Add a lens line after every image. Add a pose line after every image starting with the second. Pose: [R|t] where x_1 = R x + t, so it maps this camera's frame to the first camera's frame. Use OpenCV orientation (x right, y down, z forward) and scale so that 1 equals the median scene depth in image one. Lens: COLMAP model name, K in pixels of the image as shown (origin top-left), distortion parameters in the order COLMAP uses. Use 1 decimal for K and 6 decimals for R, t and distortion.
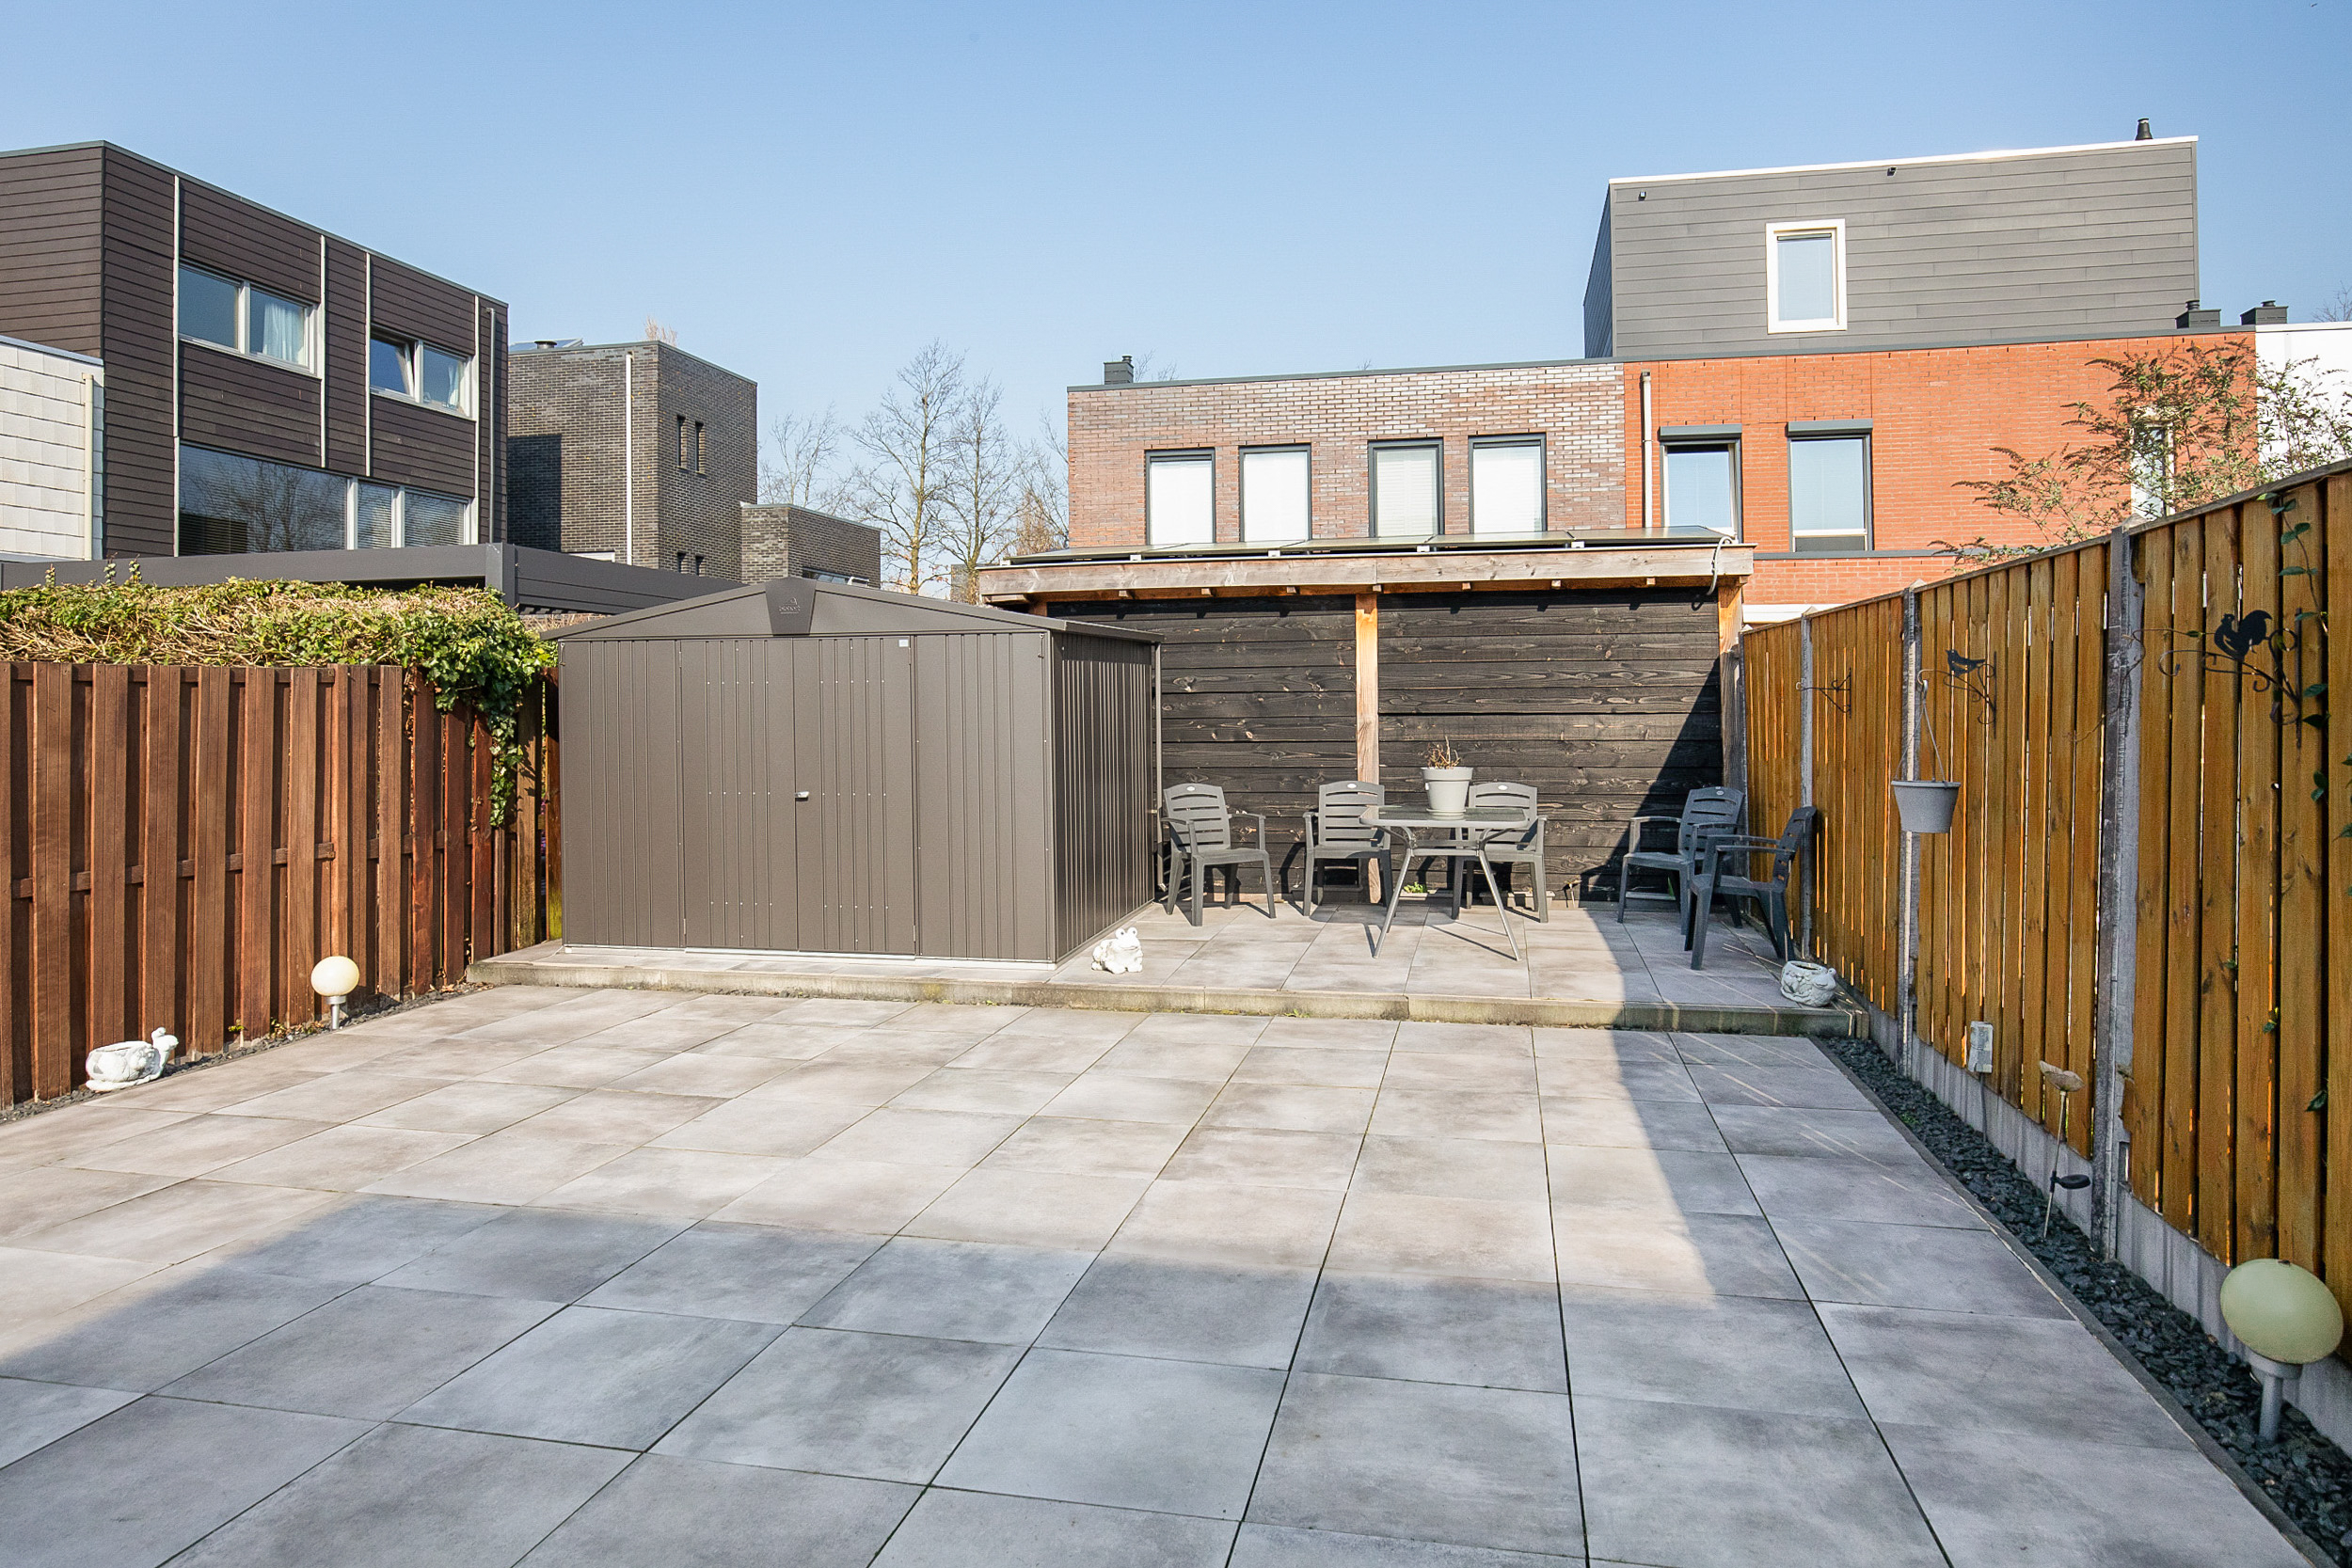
lens RADIAL K [[1400.5, 0, 1216.8], [0, 1400.5, 687.6], [0, 0, 1]] dist [-0.016151, 0.008521]
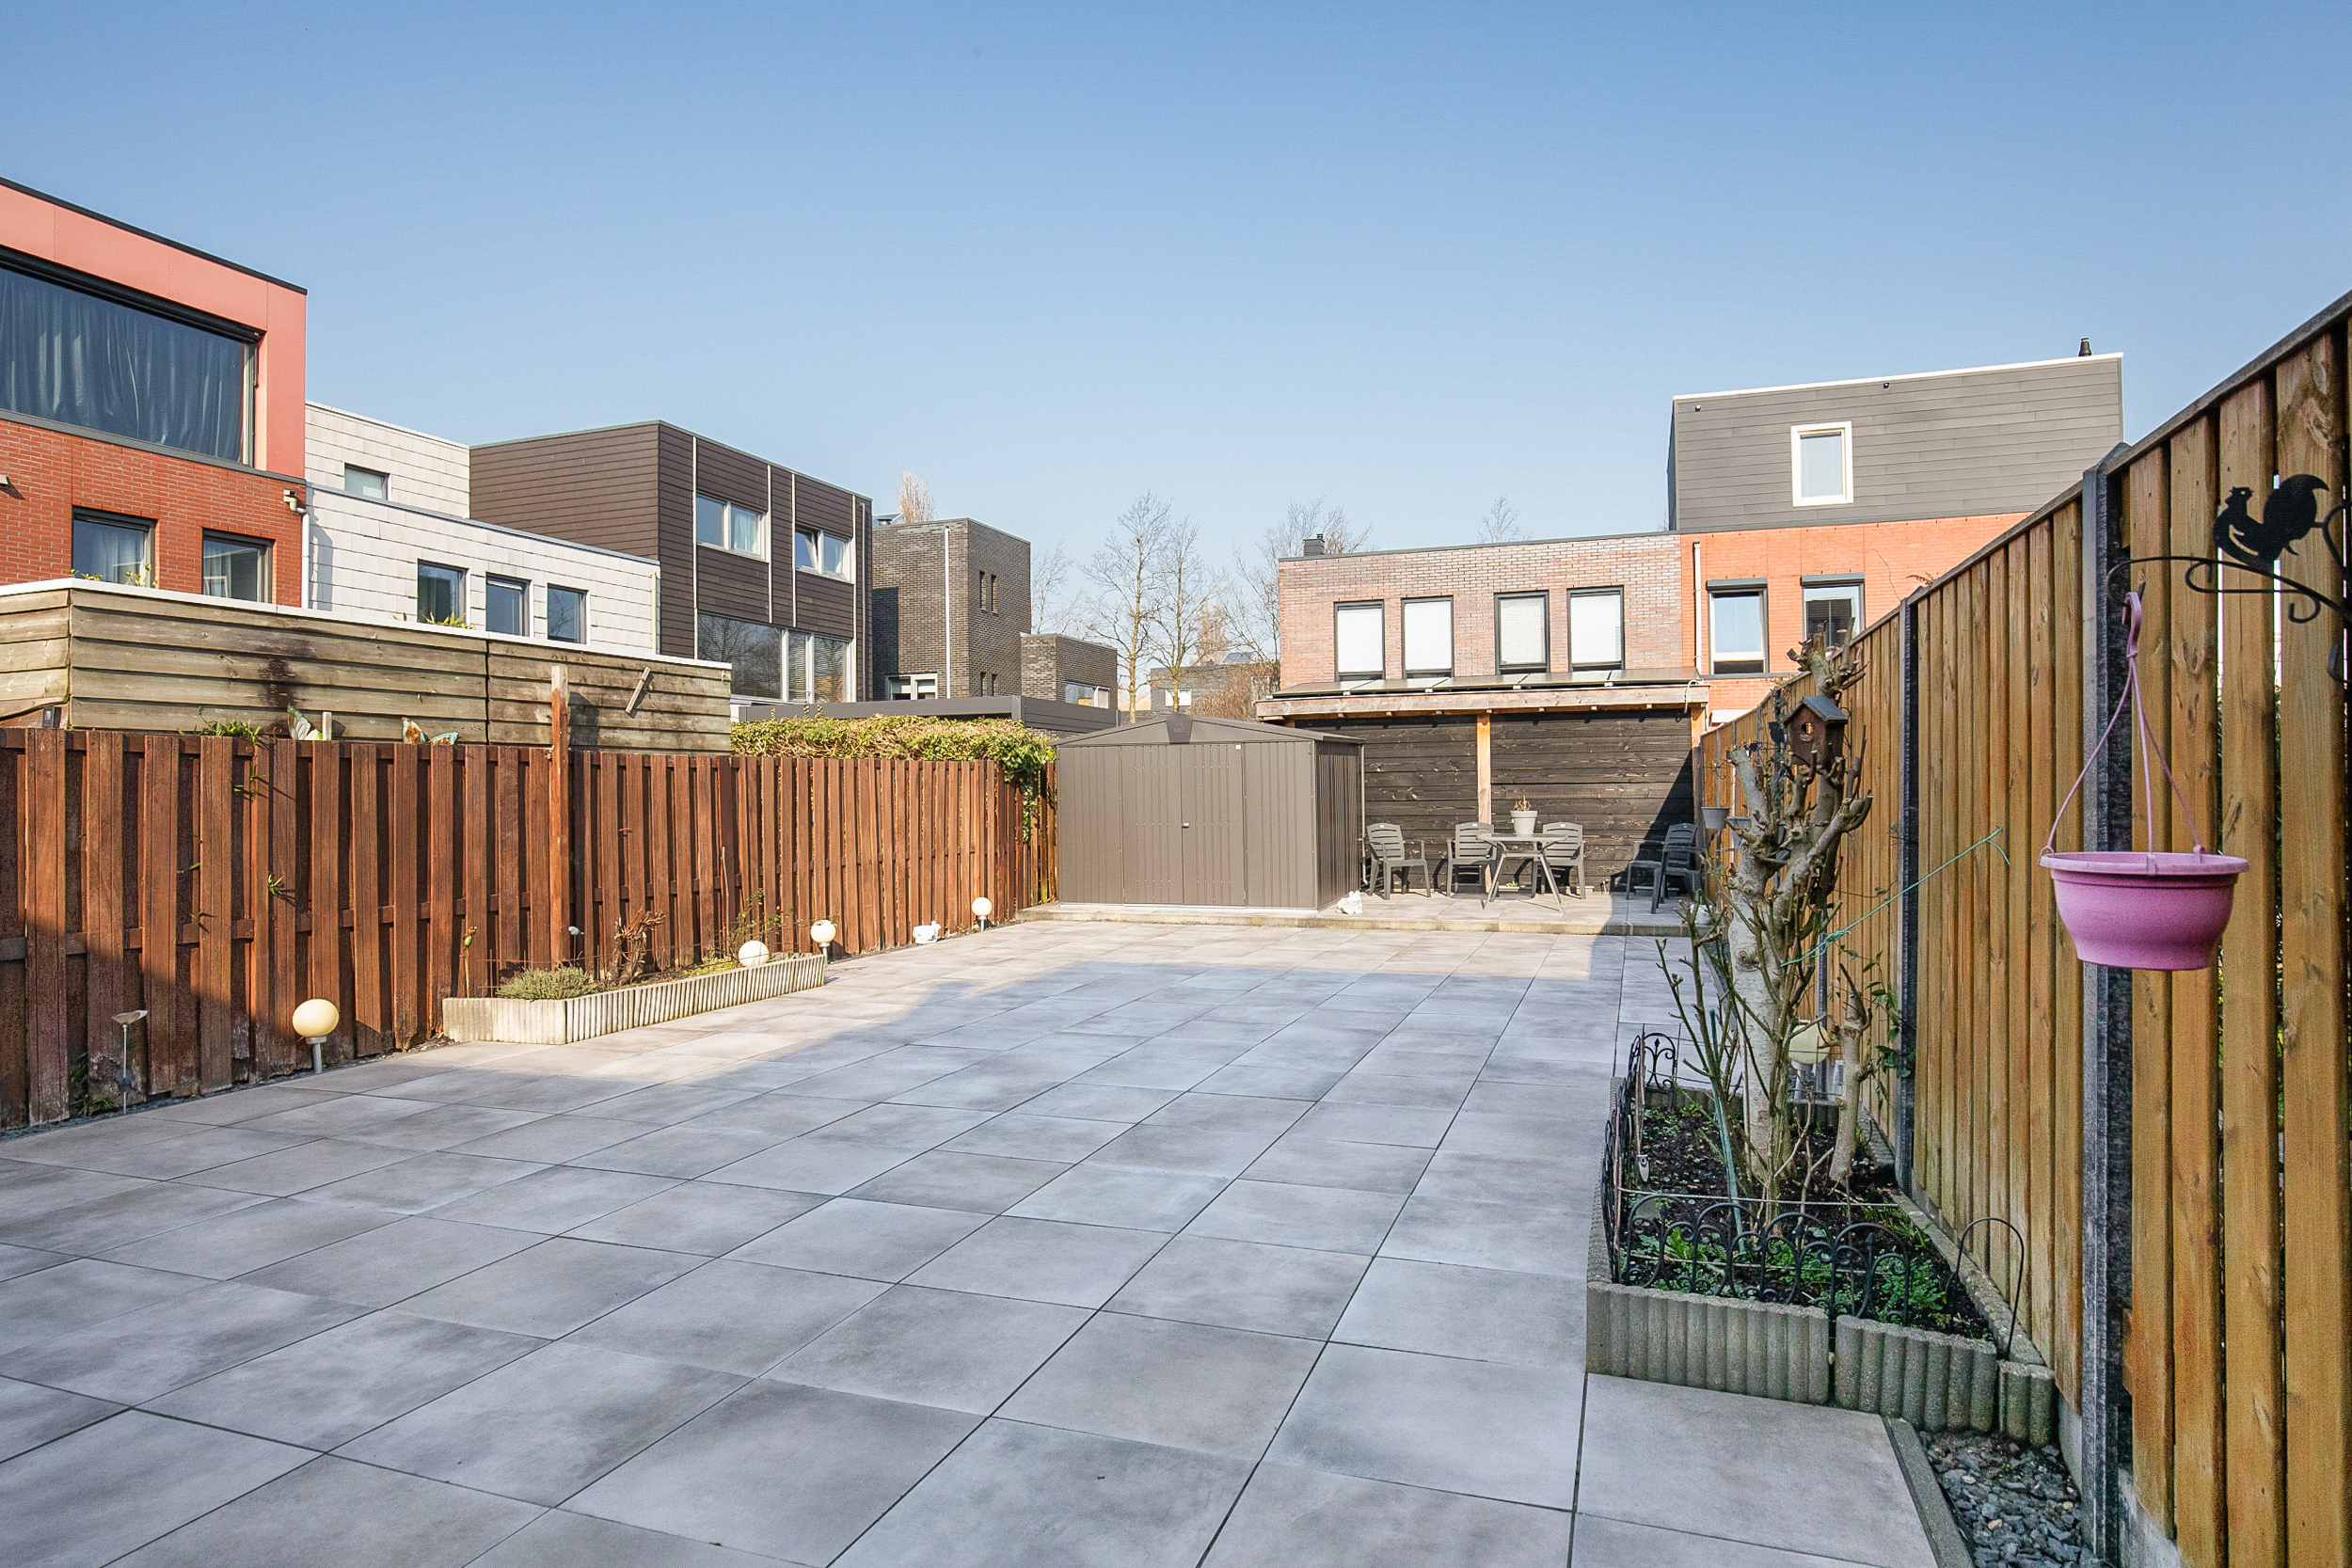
lens RADIAL K [[1327.2, 0, 1211.2], [0, 1327.2, 783.1], [0, 0, 1]] dist [-0.013169, 0.000772]
pose [[0.993066, -0.004459, -0.117477, -0.019511], [0.005499, 0.999948, 0.008532, 0.001257], [0.117432, -0.009119, 0.993039, -0.379454]]
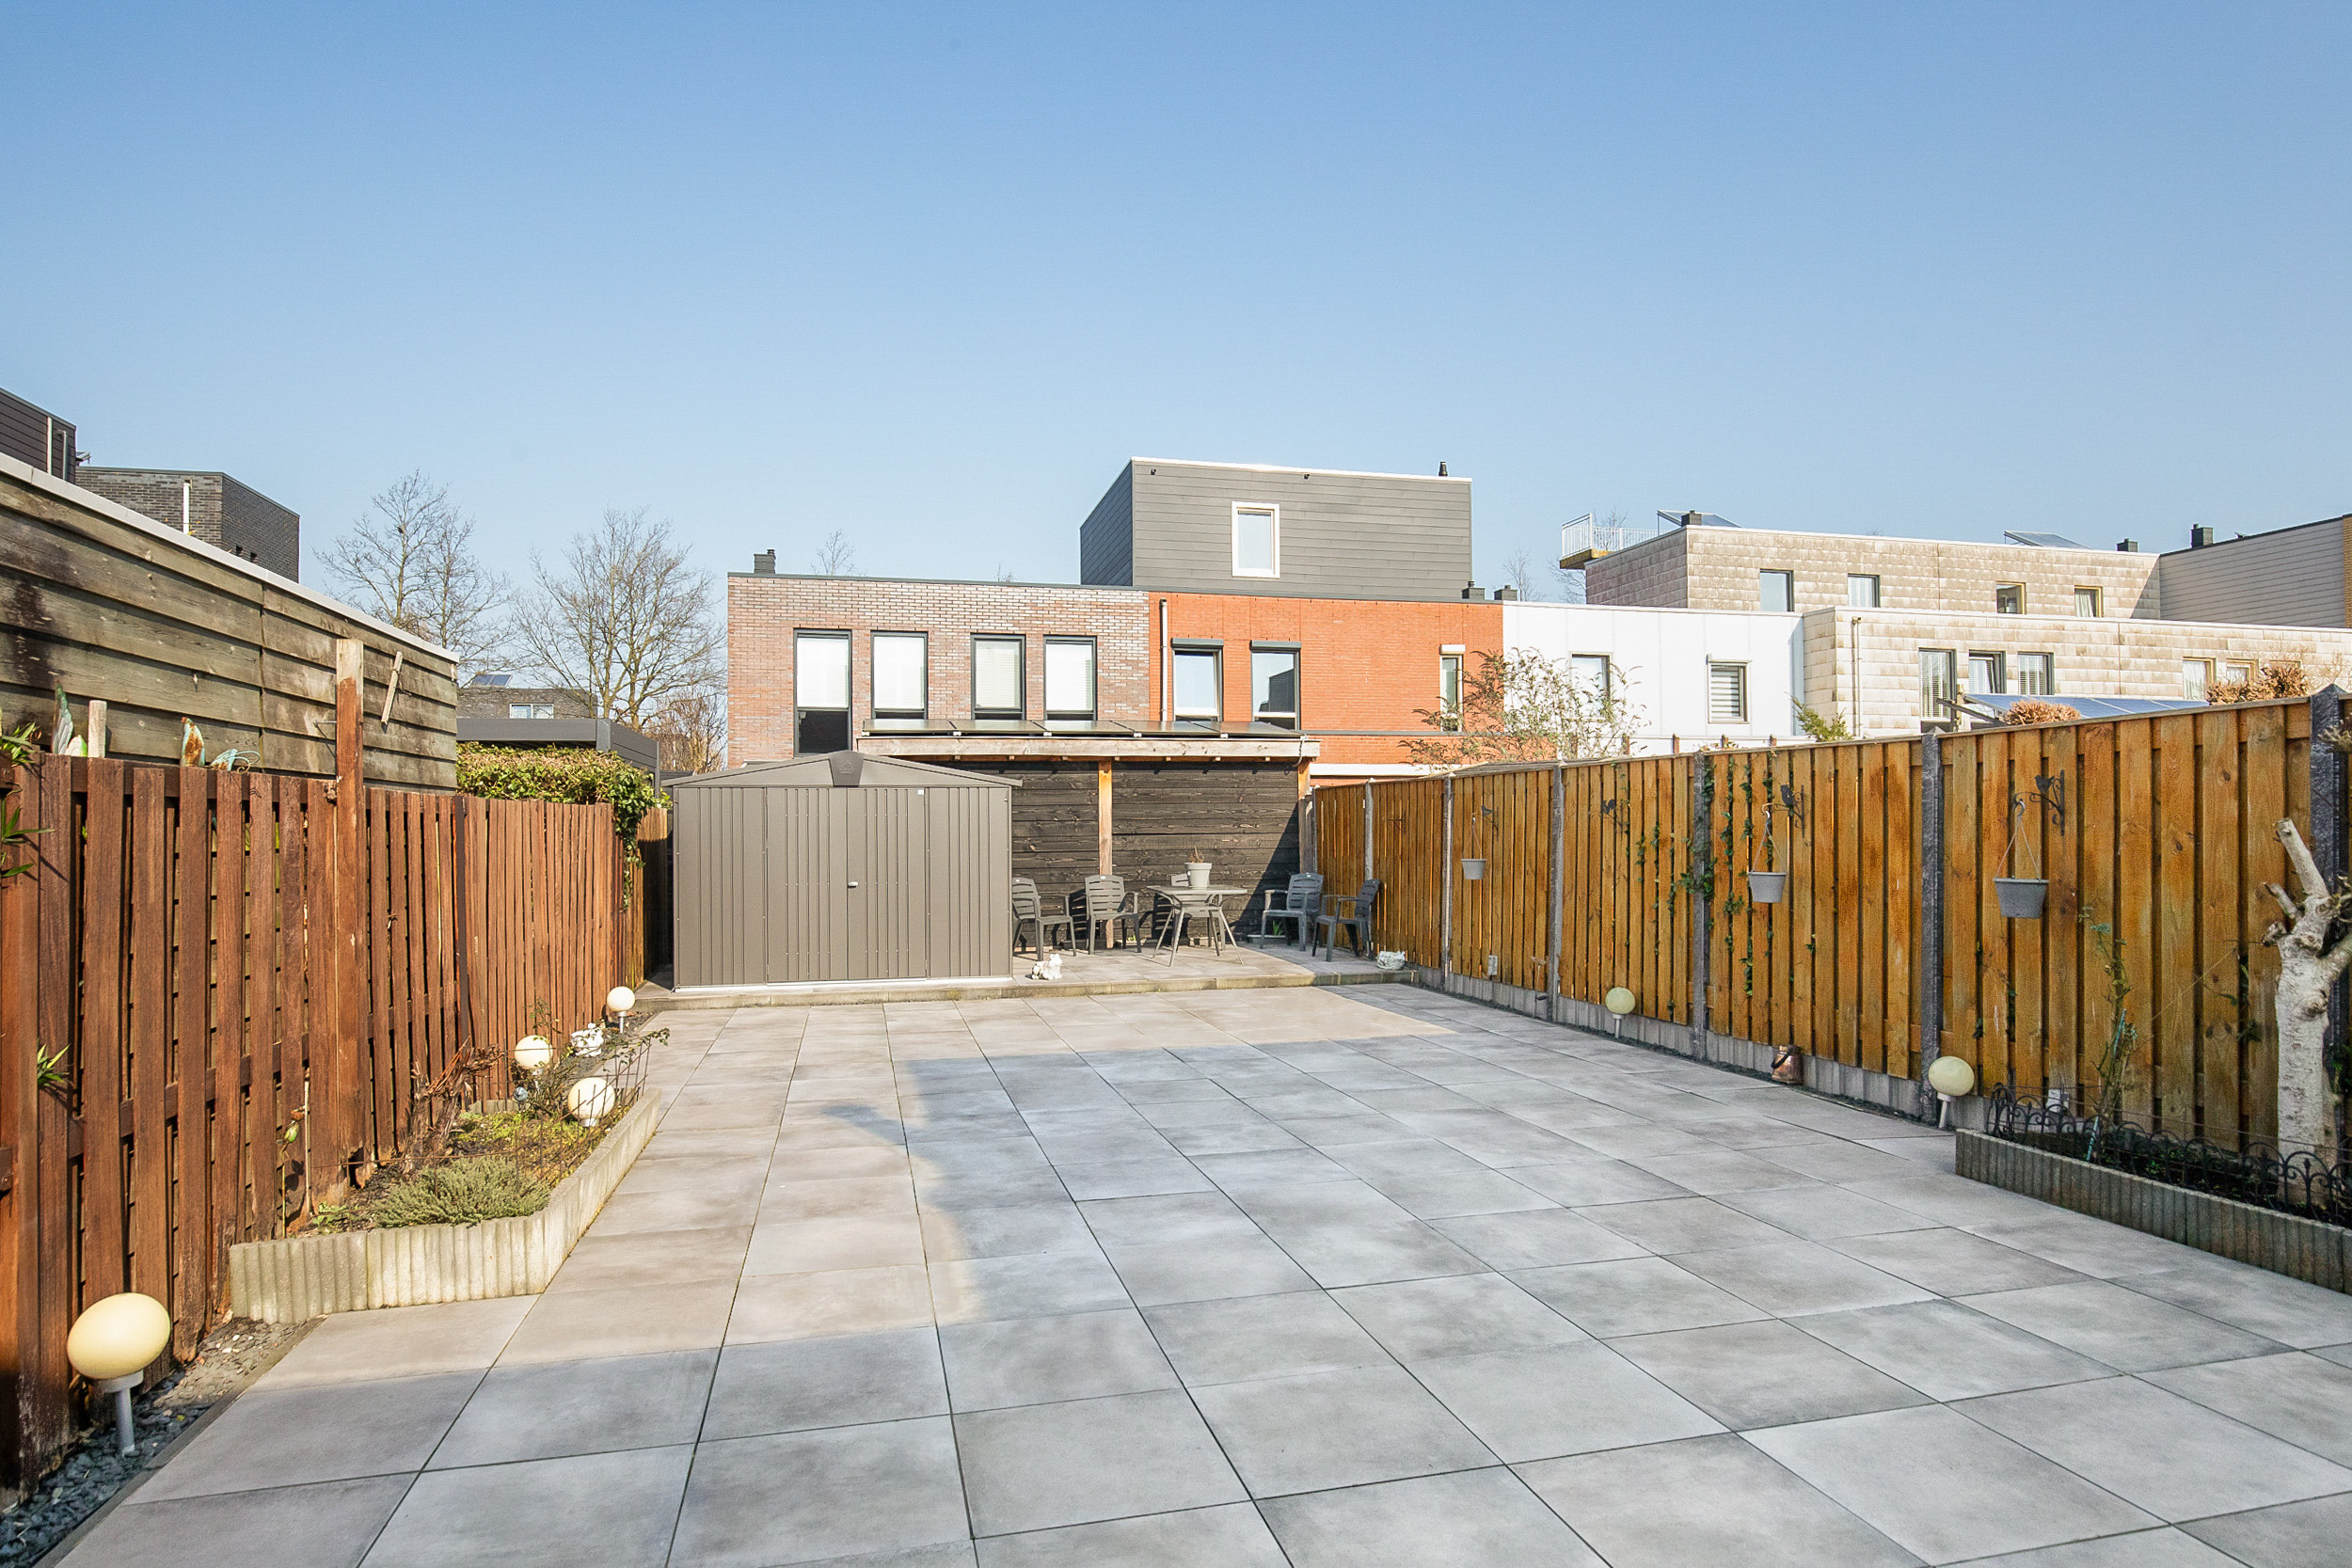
lens RADIAL K [[1327.2, 0, 1202.1], [0, 1327.2, 826.7], [0, 0, 1]] dist [-0.013169, 0.000772]
pose [[0.892944, -0.001291, 0.450165, -0.285477], [-0.002871, 0.999959, 0.008561, -0.002047], [-0.450158, -0.008937, 0.892904, -0.255370]]
